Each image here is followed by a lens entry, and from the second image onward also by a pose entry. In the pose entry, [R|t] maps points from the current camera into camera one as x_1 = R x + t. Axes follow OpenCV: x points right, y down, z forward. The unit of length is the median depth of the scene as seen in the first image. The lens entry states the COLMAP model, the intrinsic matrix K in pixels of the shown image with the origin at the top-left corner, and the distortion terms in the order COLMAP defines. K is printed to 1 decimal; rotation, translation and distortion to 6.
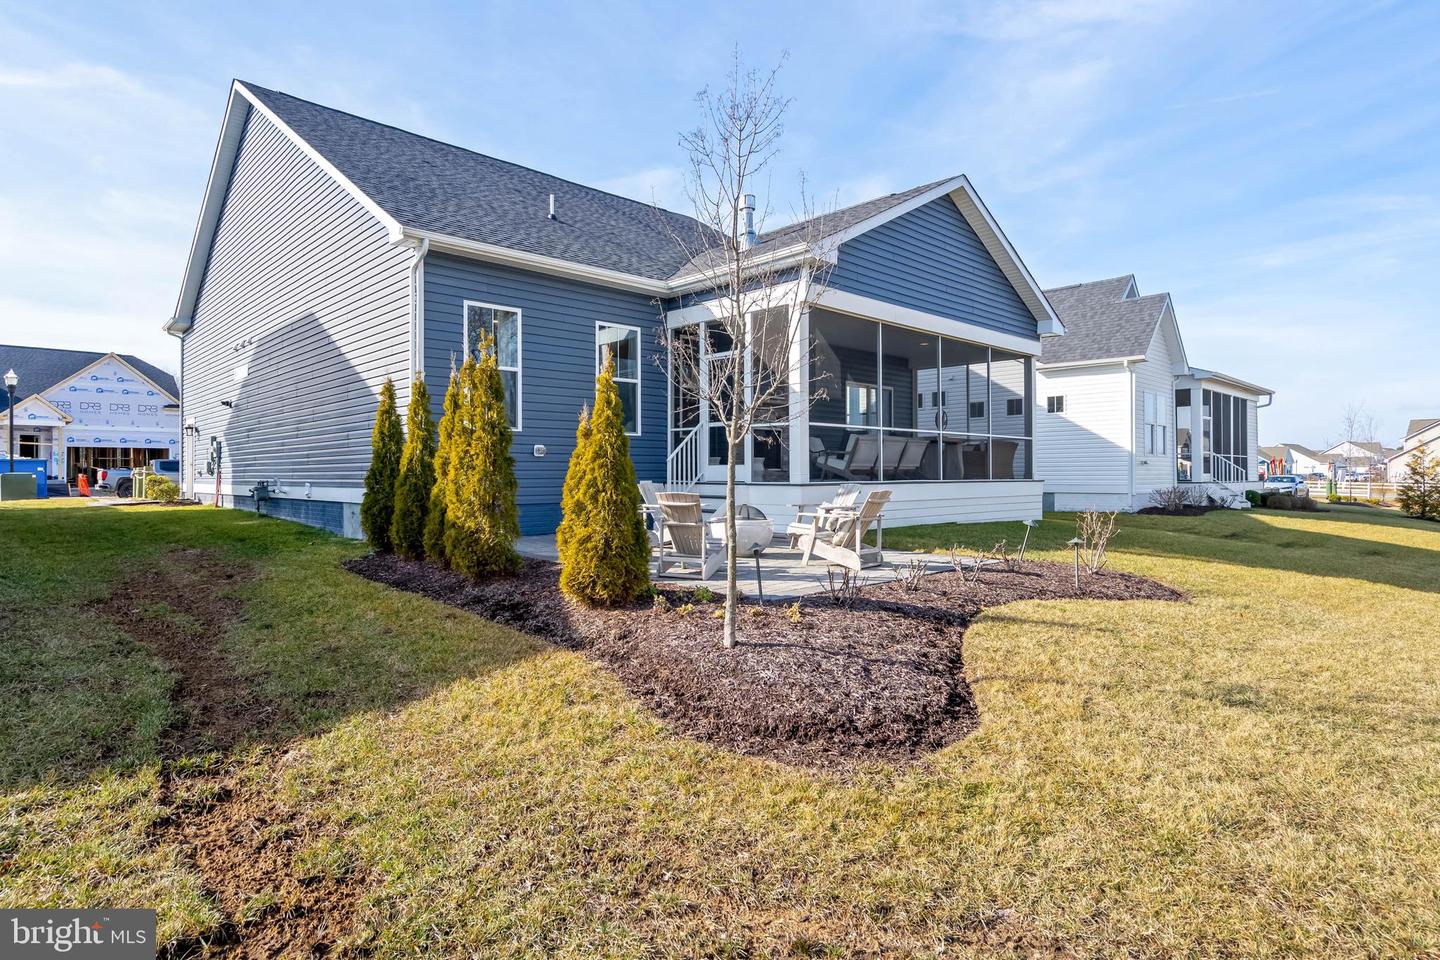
lens RADIAL K [[780.7, 0, 720.0], [0, 780.7, 480.0], [0, 0, 1]] dist [-0.000266, -0.000097]
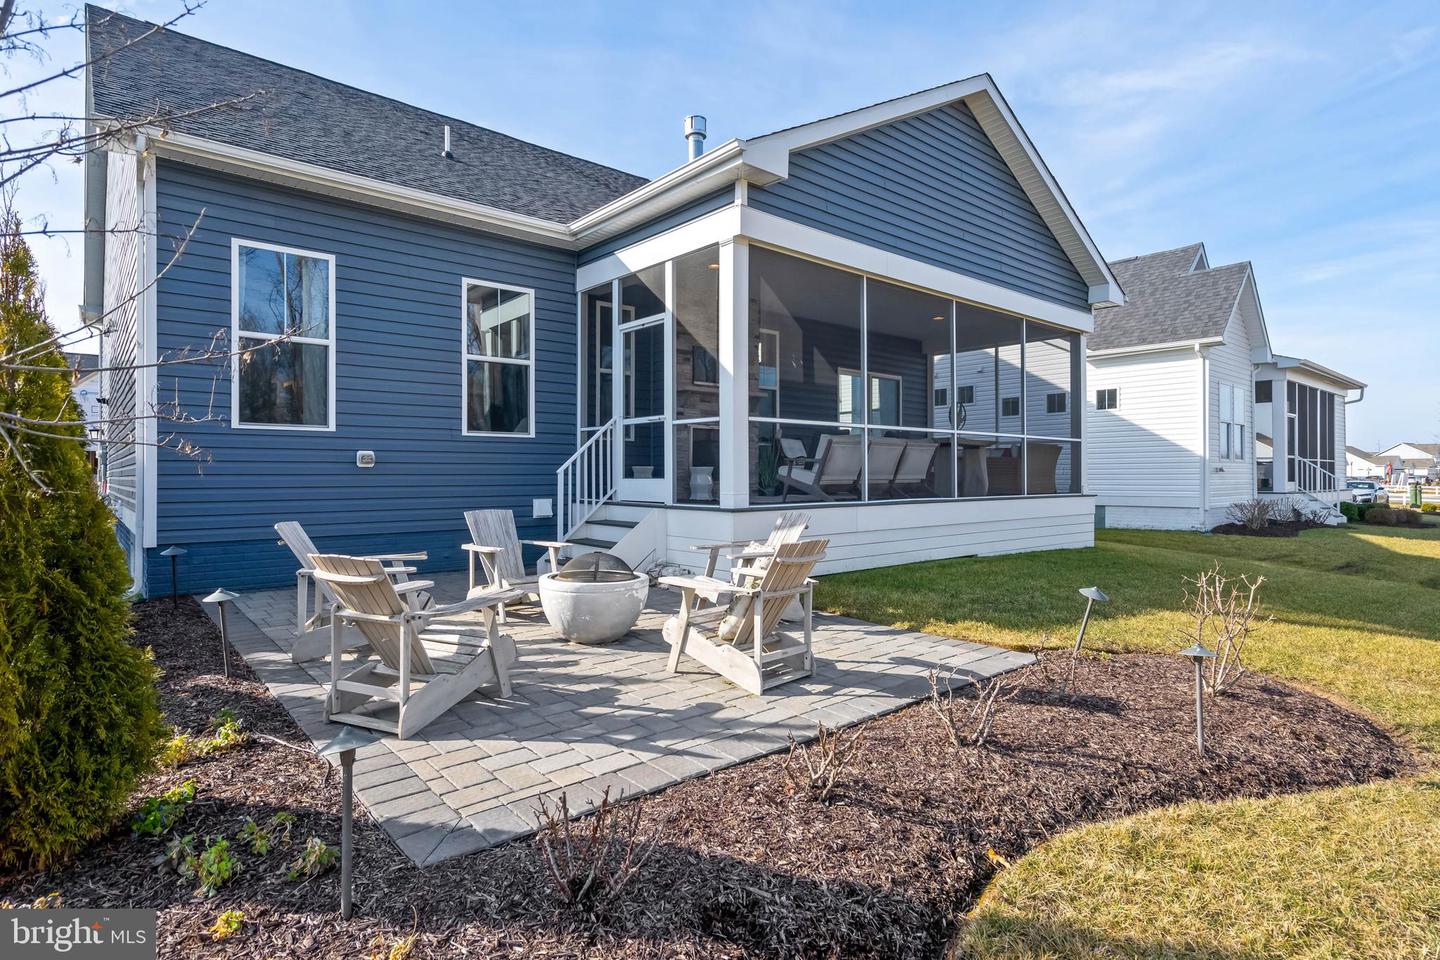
lens RADIAL K [[756.2, 0, 720.0], [0, 756.2, 480.0], [0, 0, 1]] dist [0.001426, 0.000170]
pose [[0.998508, 0.001097, -0.054590, 0.092159], [-0.001198, 0.999998, -0.001824, -0.013261], [0.054588, 0.001887, 0.998507, 0.255309]]
